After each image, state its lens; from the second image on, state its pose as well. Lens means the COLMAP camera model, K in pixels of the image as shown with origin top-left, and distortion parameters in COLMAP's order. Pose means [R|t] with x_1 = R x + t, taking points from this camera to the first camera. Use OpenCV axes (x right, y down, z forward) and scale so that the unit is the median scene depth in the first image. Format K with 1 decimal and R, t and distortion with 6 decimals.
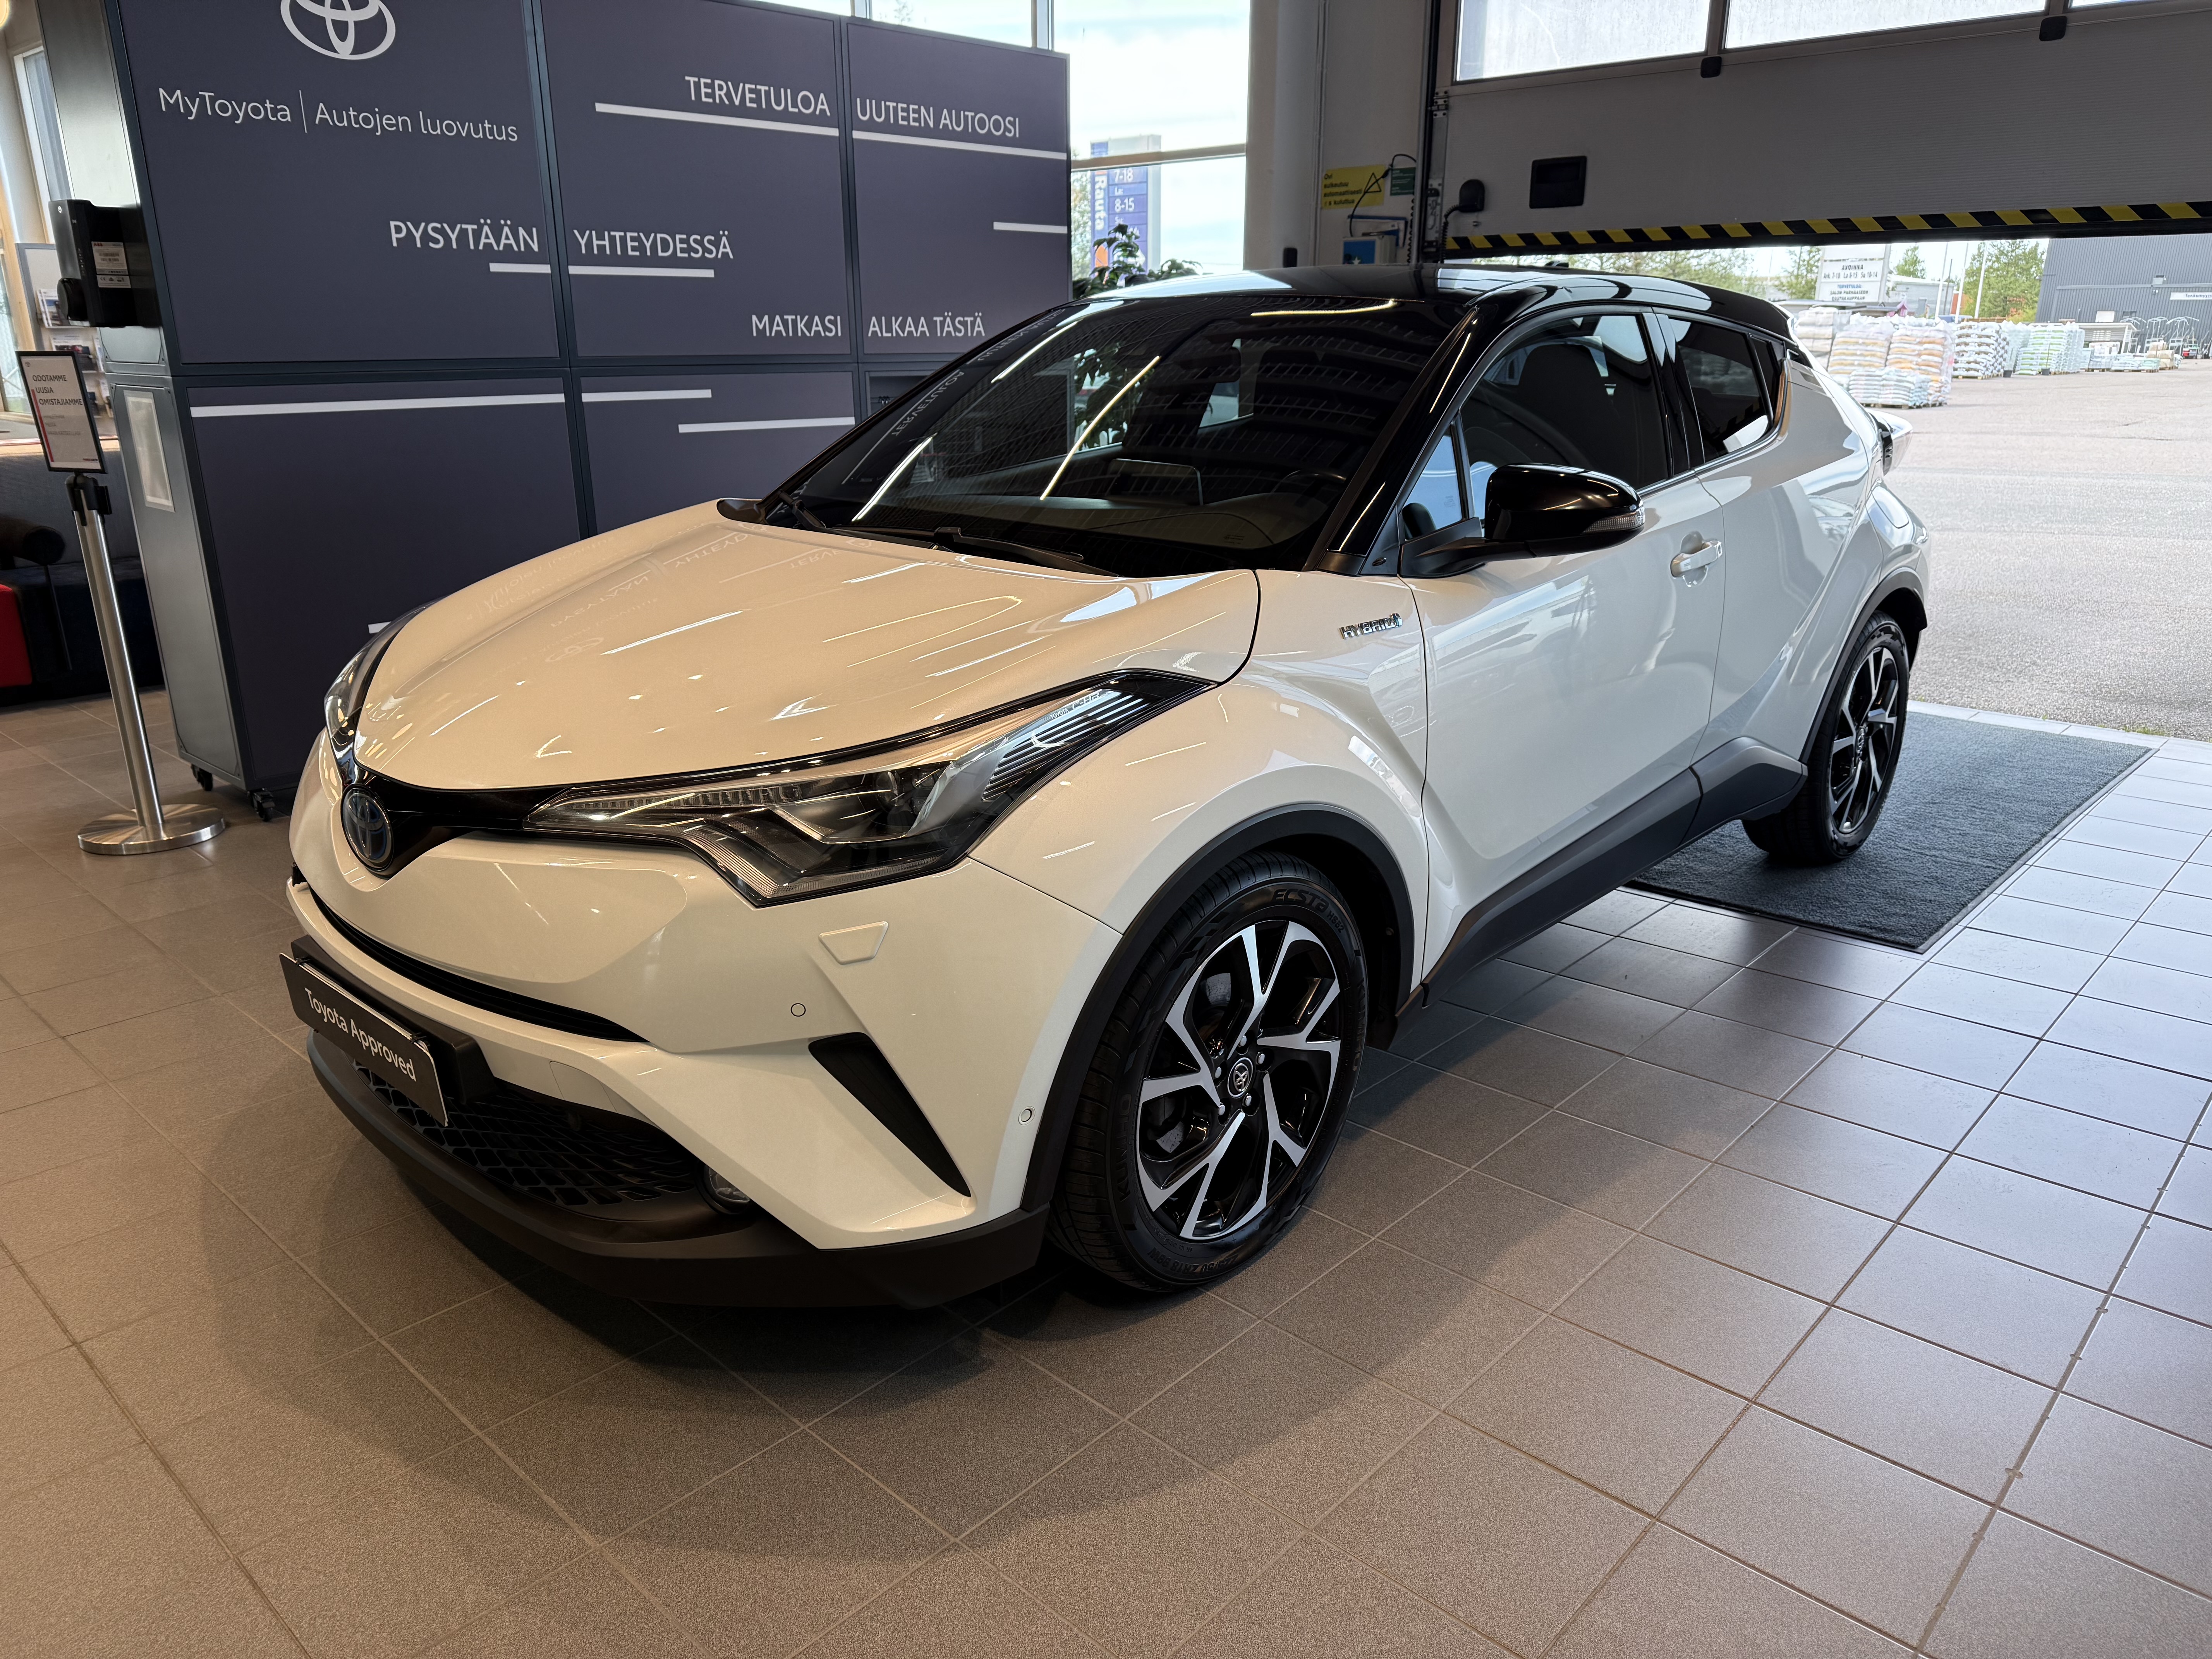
lens RADIAL K [[1516.6, 0, 1106.0], [0, 1516.6, 829.5], [0, 0, 1]] dist [-0.061037, 0.034546]
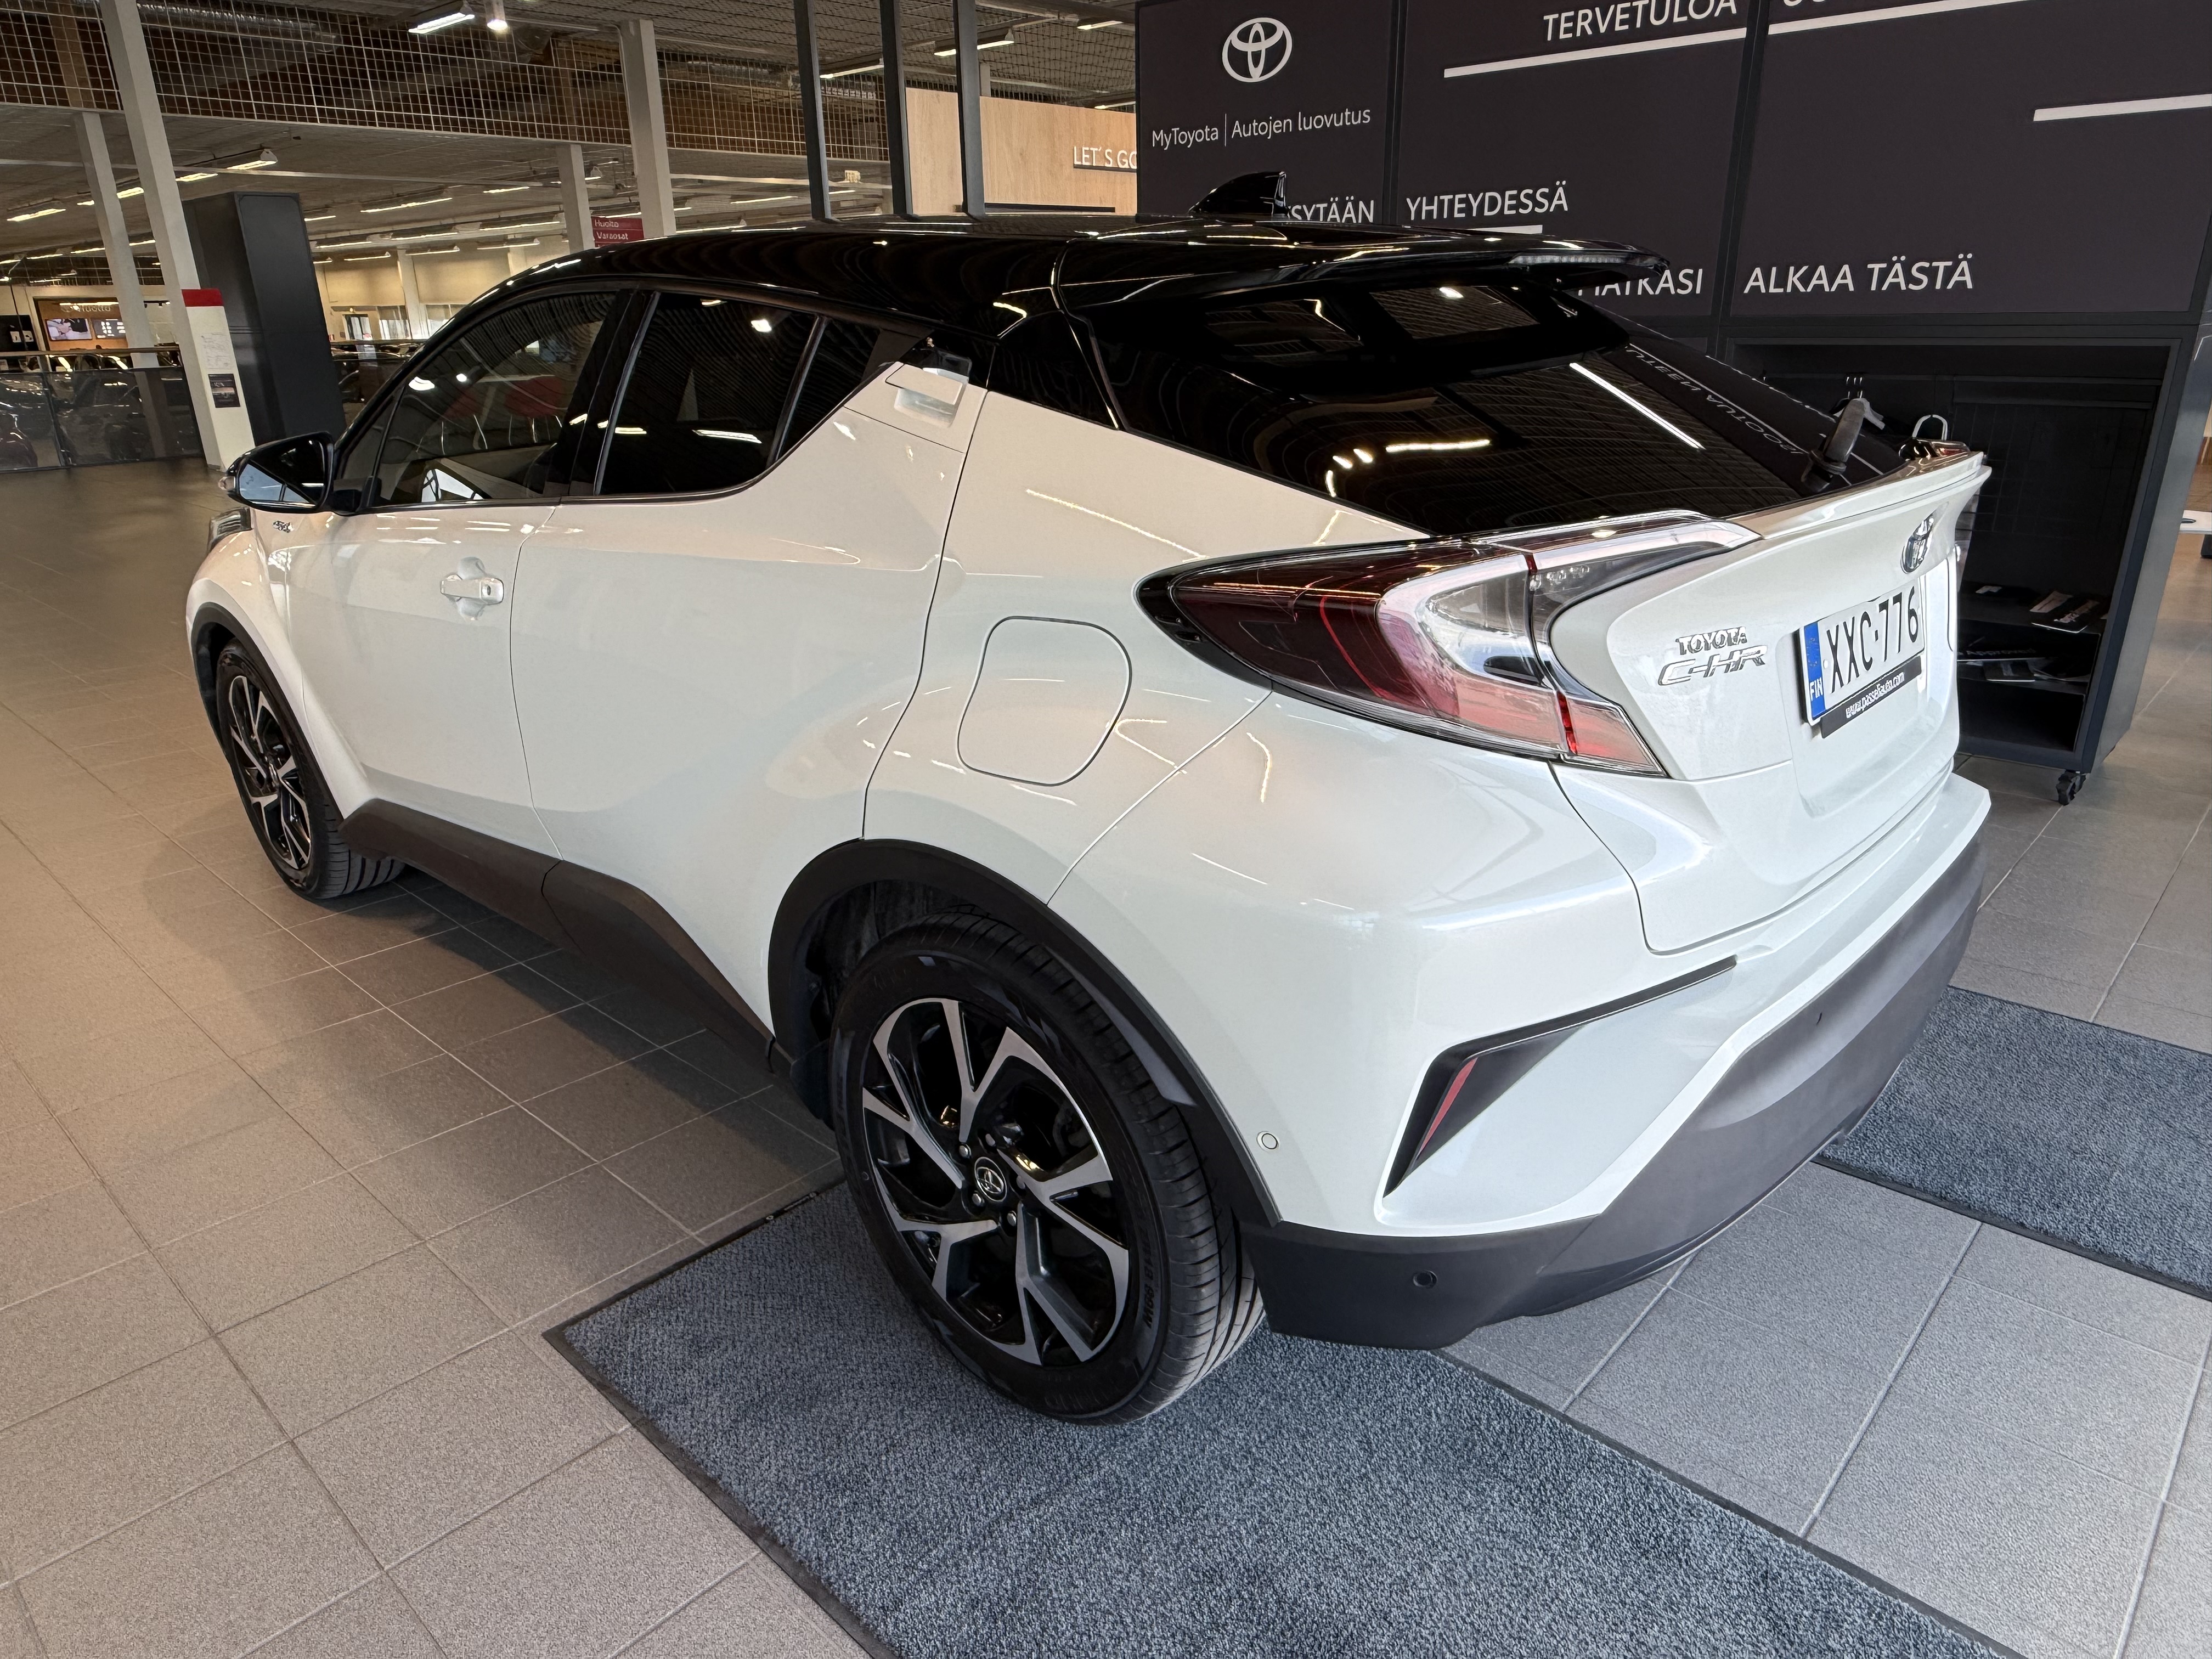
lens RADIAL K [[1414.5, 0, 1088.0], [0, 1414.5, 837.6], [0, 0, 1]] dist [-0.000437, 0.003671]
pose [[0.015260, 0.360186, -0.932756, 0.753697], [-0.283446, 0.896155, 0.341416, -0.262380], [0.958867, 0.259176, 0.115768, 0.757494]]
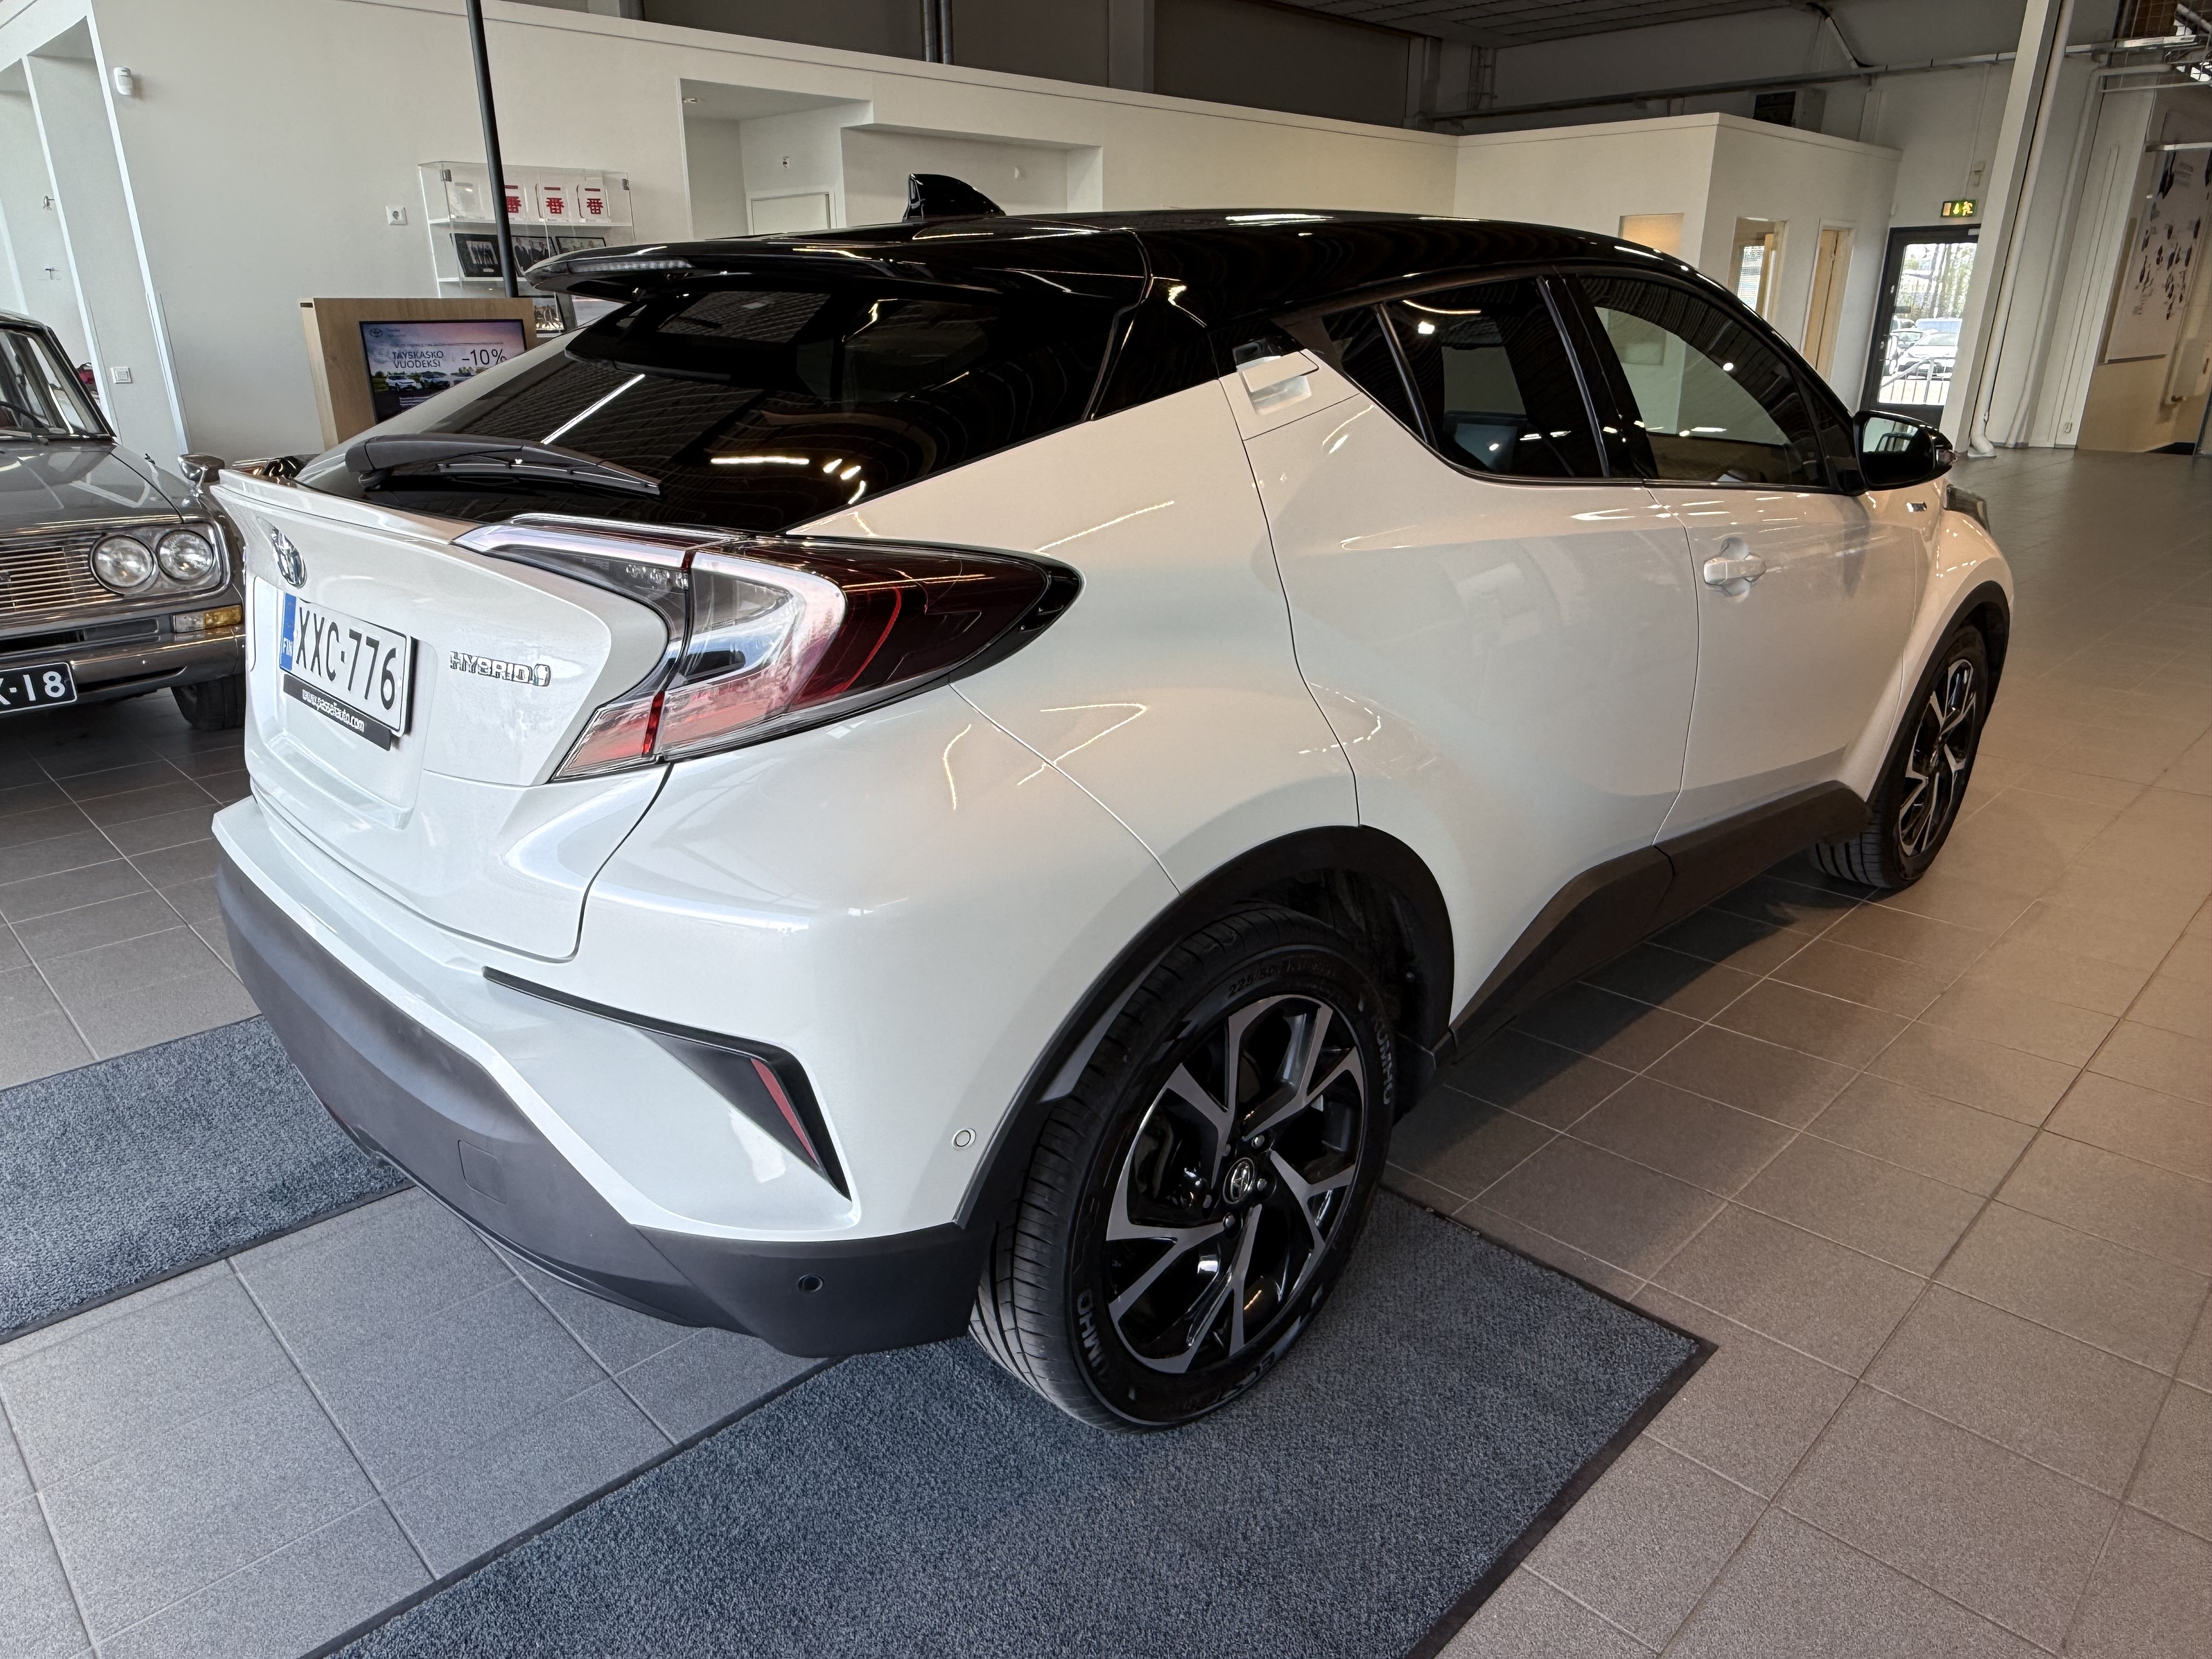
lens RADIAL K [[1414.5, 0, 1088.0], [0, 1414.5, 837.6], [0, 0, 1]] dist [-0.000437, 0.003671]
pose [[-0.999659, -0.005635, 0.025498, 0.185981], [0.011344, 0.785776, 0.618407, -0.427360], [-0.023520, 0.618486, -0.785444, 1.297594]]
